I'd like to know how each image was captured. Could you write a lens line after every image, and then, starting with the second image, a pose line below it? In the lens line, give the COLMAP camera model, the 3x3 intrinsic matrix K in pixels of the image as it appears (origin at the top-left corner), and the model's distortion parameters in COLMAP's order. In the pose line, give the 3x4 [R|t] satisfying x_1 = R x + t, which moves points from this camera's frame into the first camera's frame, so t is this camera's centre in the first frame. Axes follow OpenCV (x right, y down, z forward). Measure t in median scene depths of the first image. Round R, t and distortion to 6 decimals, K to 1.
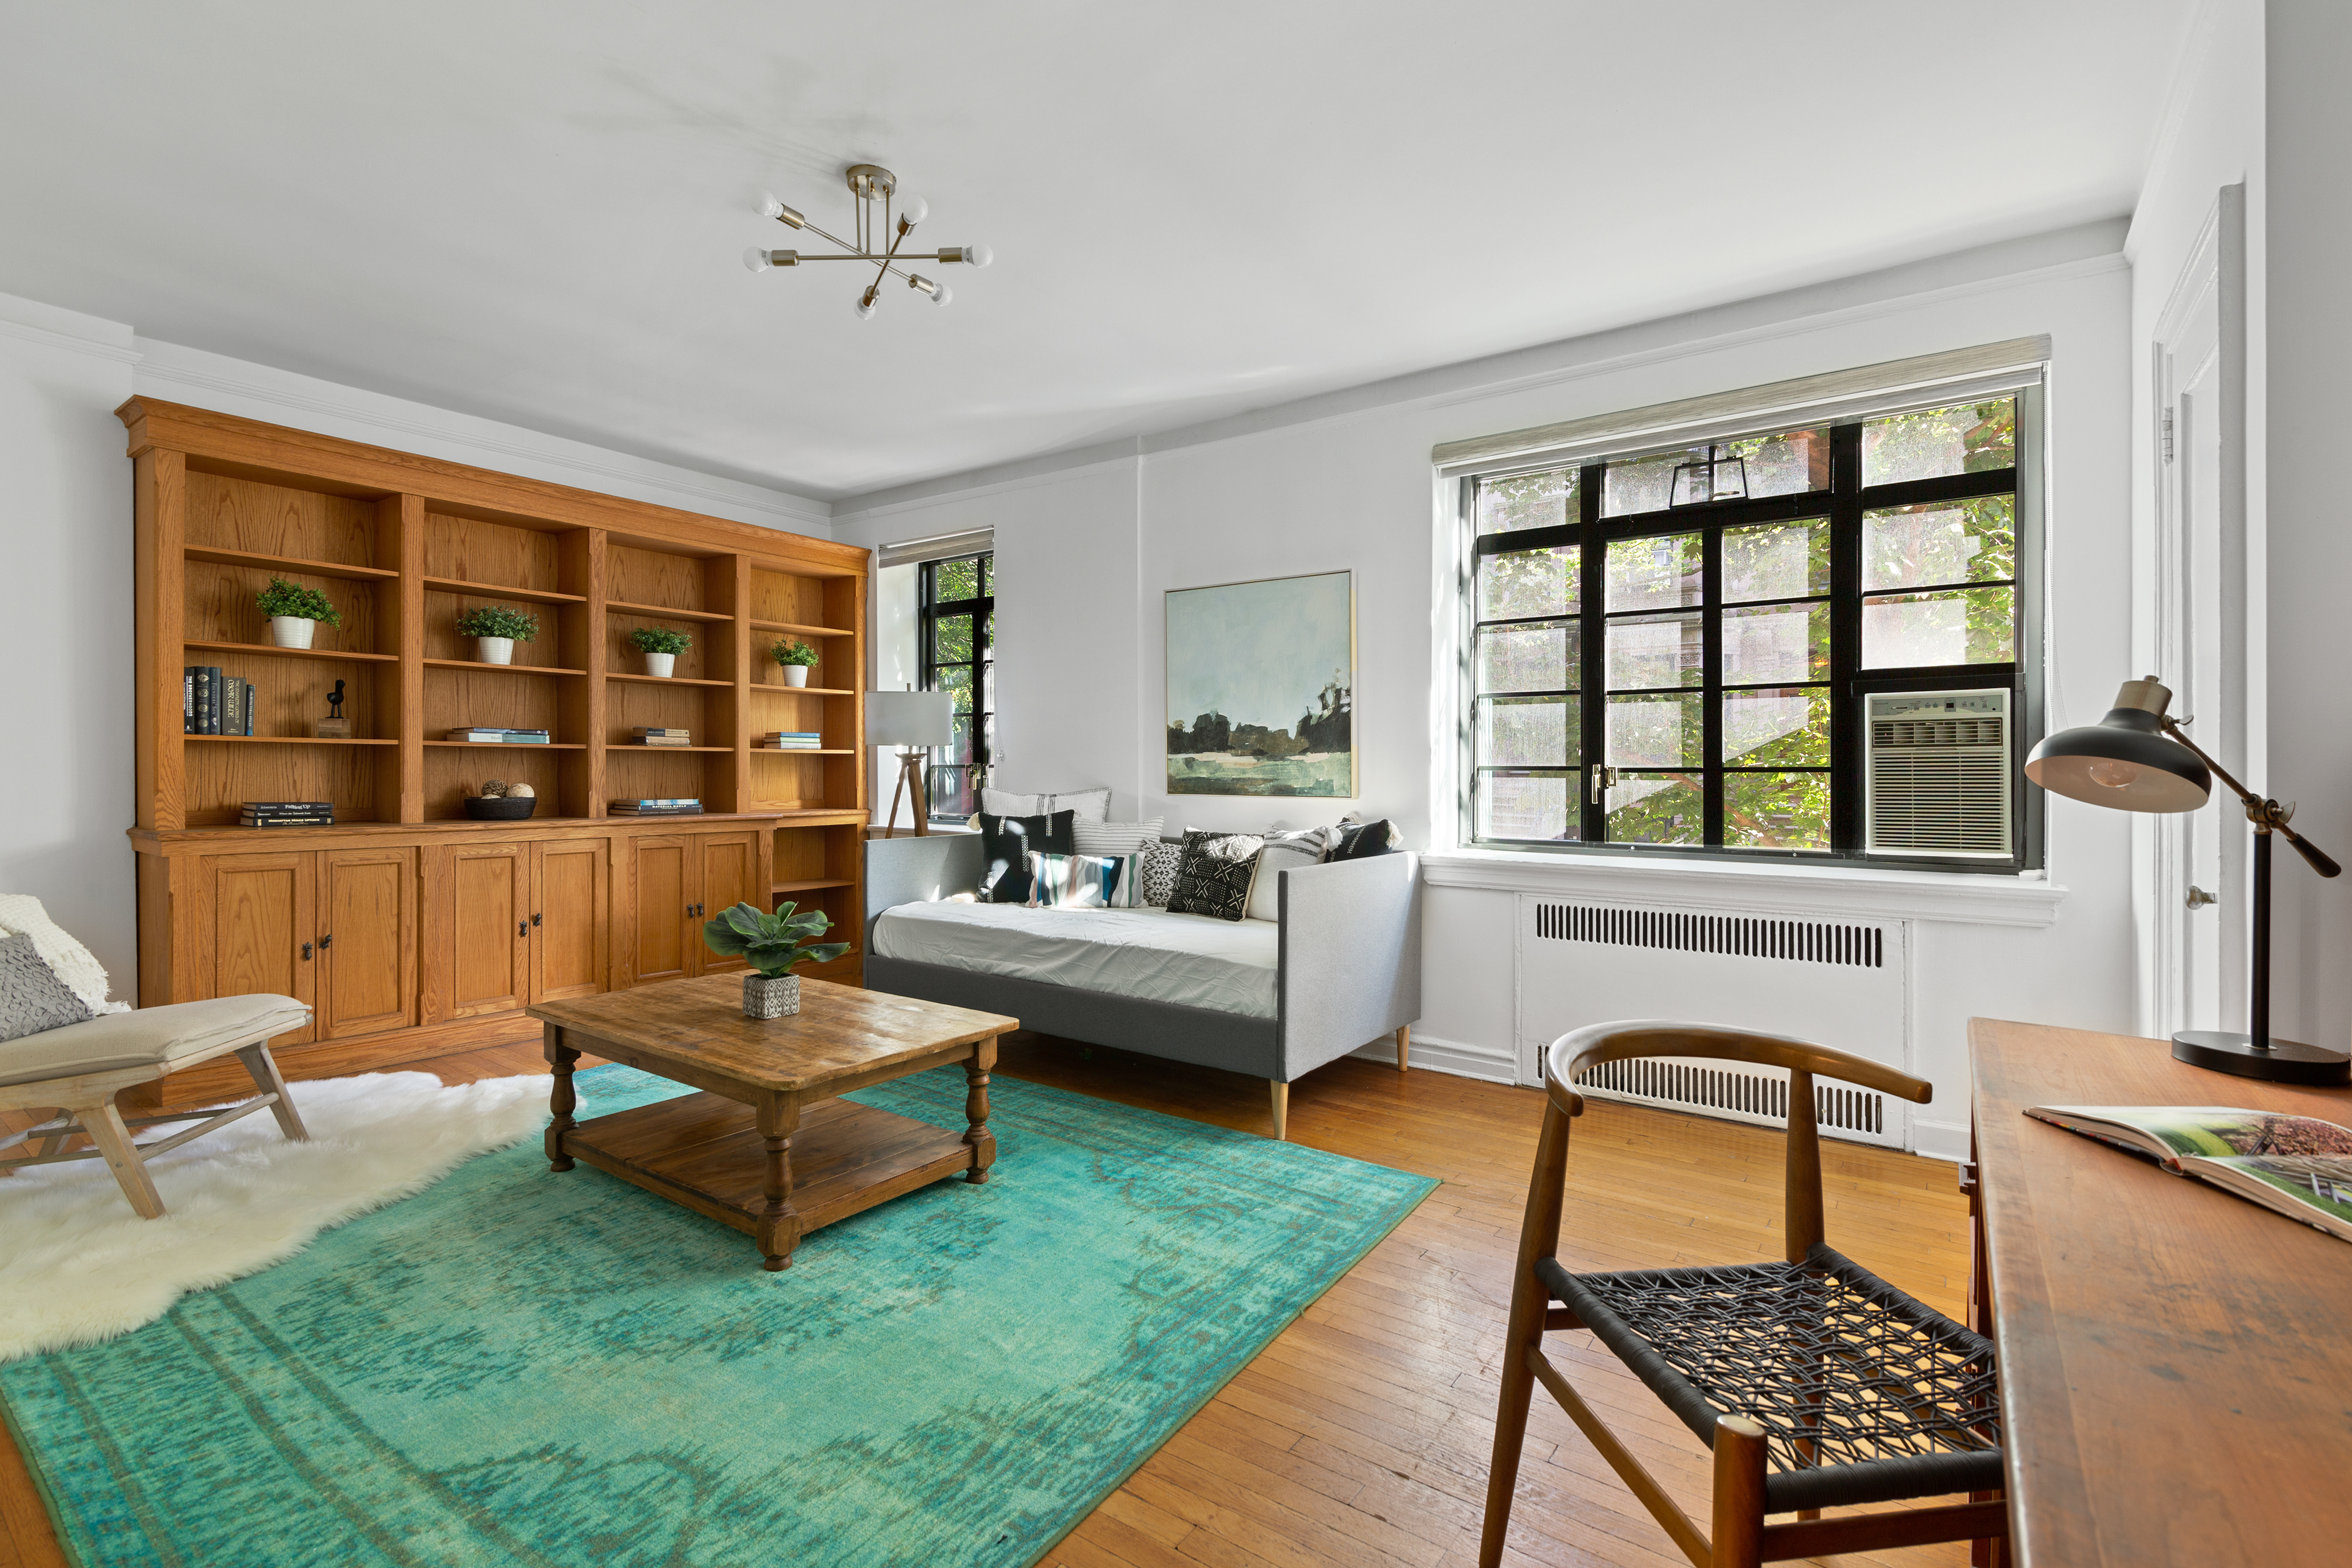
lens RADIAL K [[1067.5, 0, 1178.5], [0, 1067.5, 770.1], [0, 0, 1]] dist [-0.003822, -0.000306]
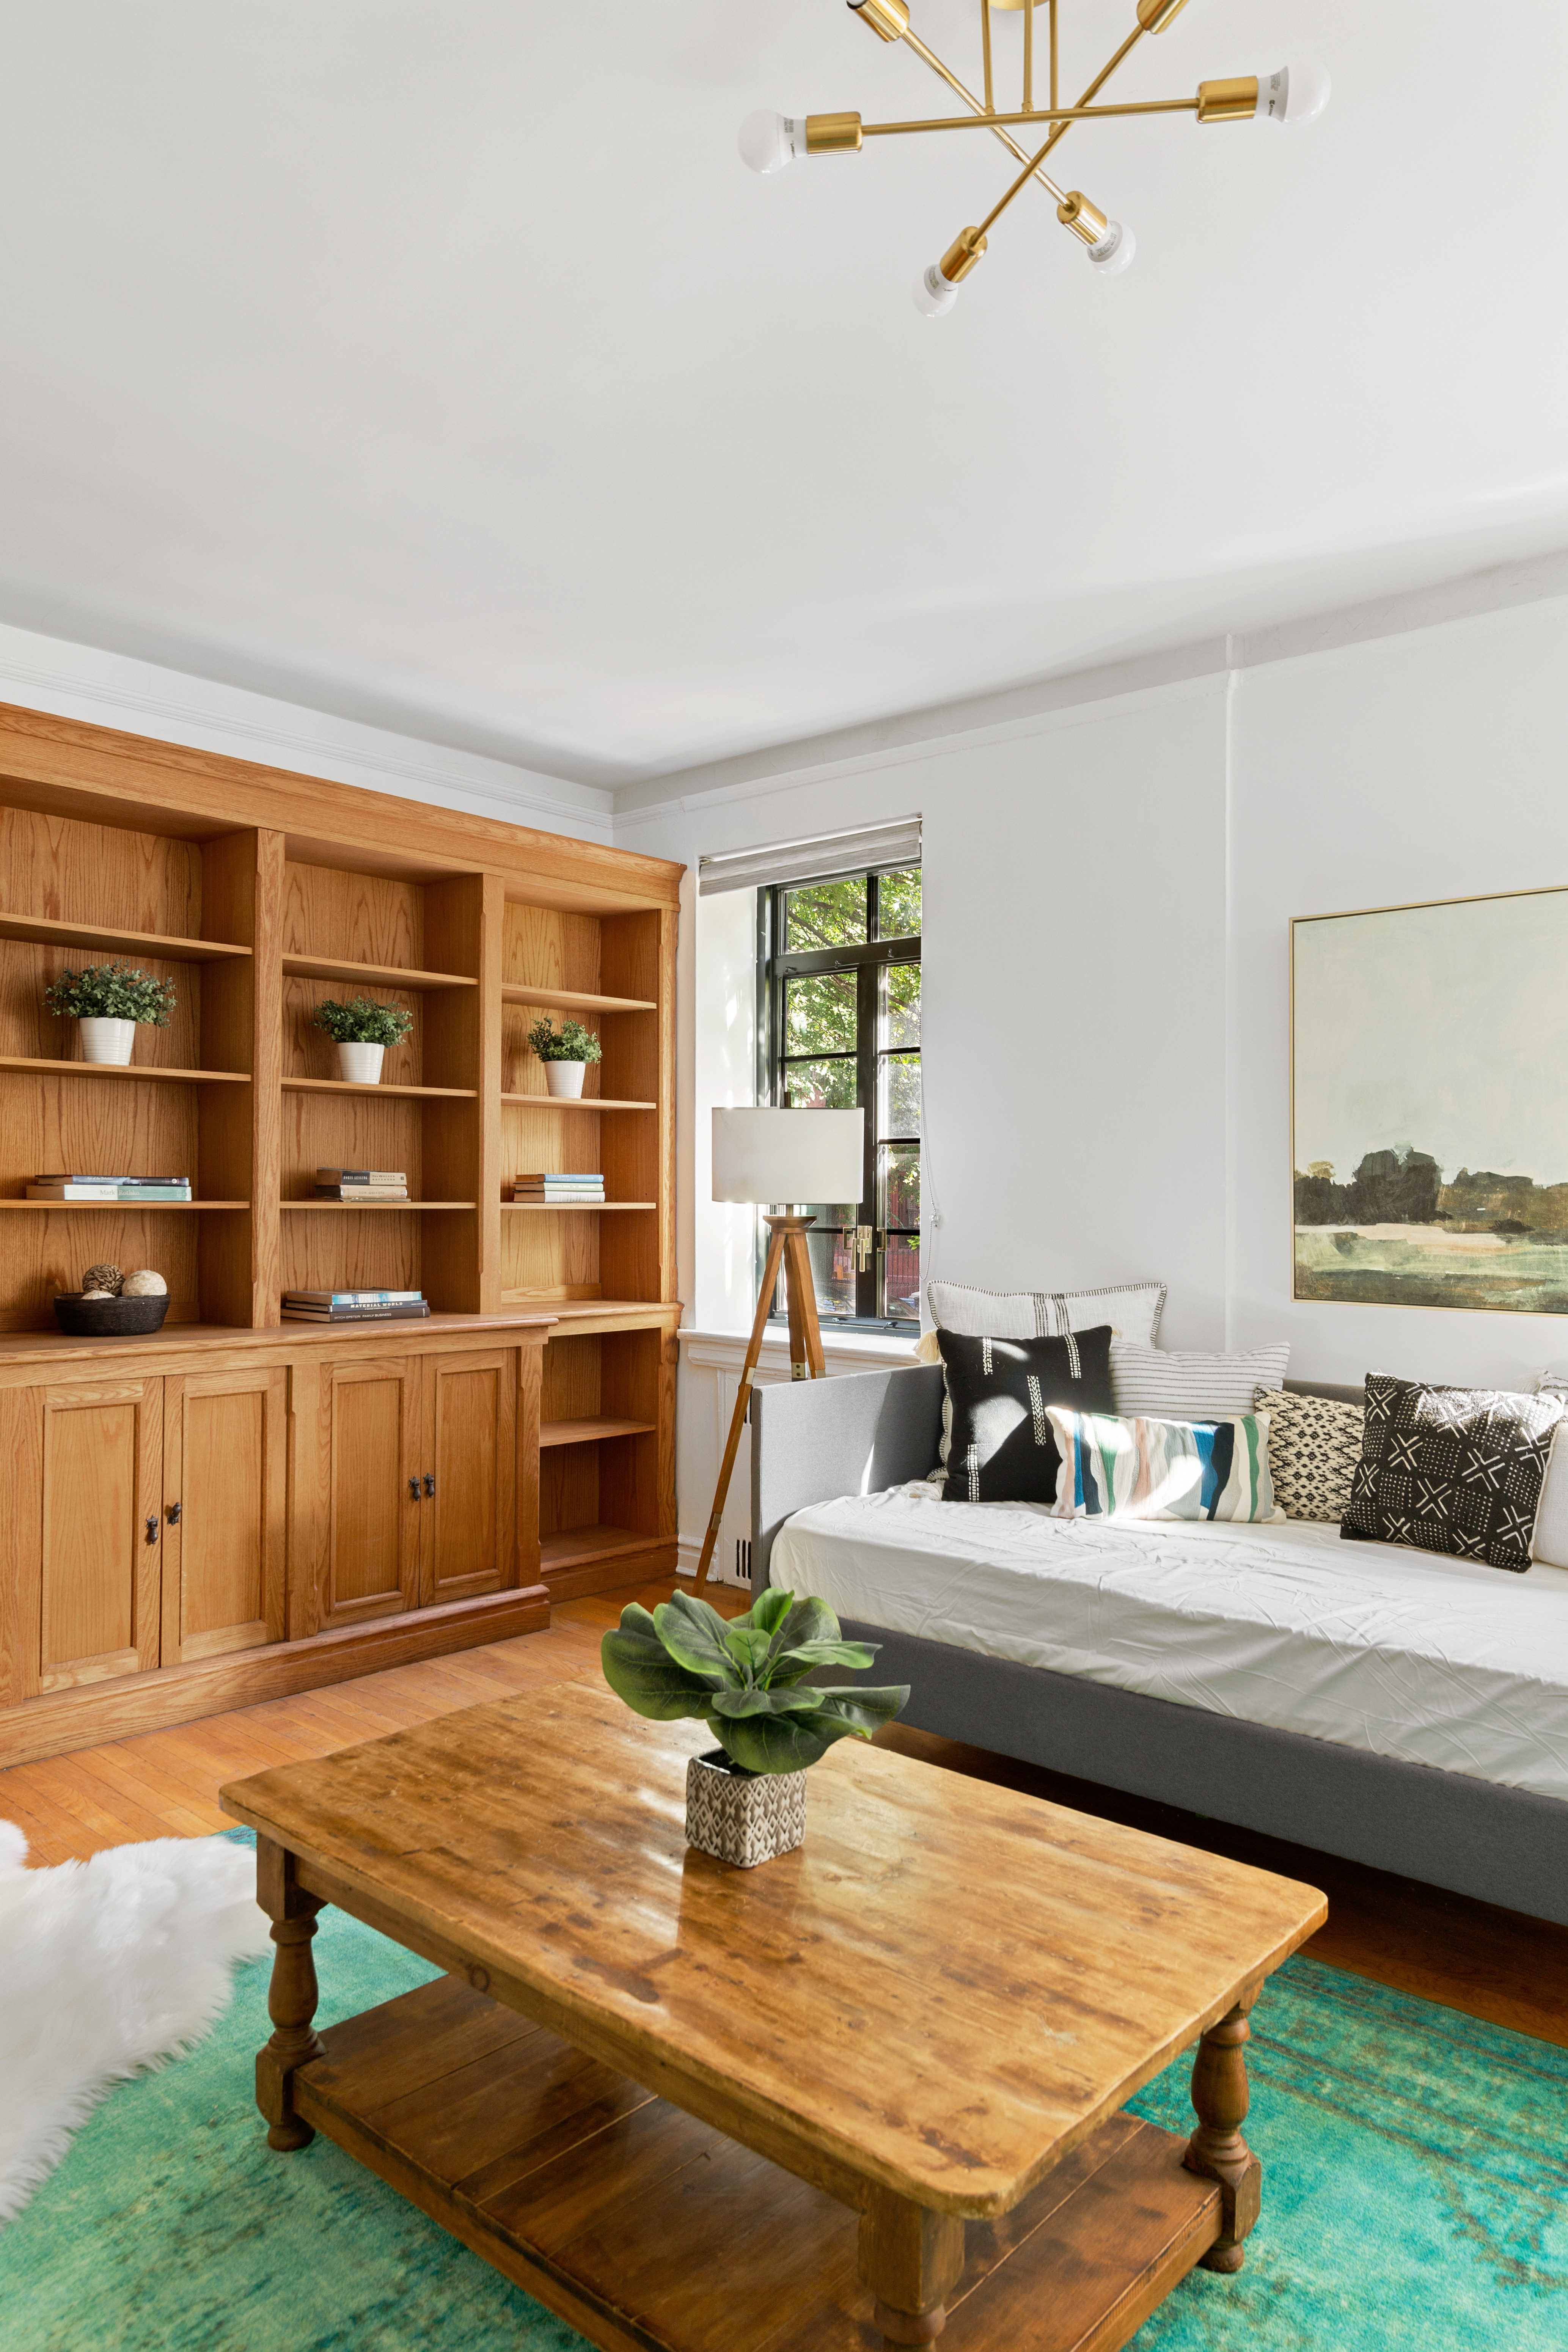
lens RADIAL K [[1506.6, 0, 781.0], [0, 1506.6, 1178.0], [0, 0, 1]] dist [-0.003886, 0.001627]
pose [[0.993819, 0.001934, -0.110994, -0.184450], [-0.003474, 0.999900, -0.013680, -0.027475], [0.110956, 0.013981, 0.993727, 0.227092]]
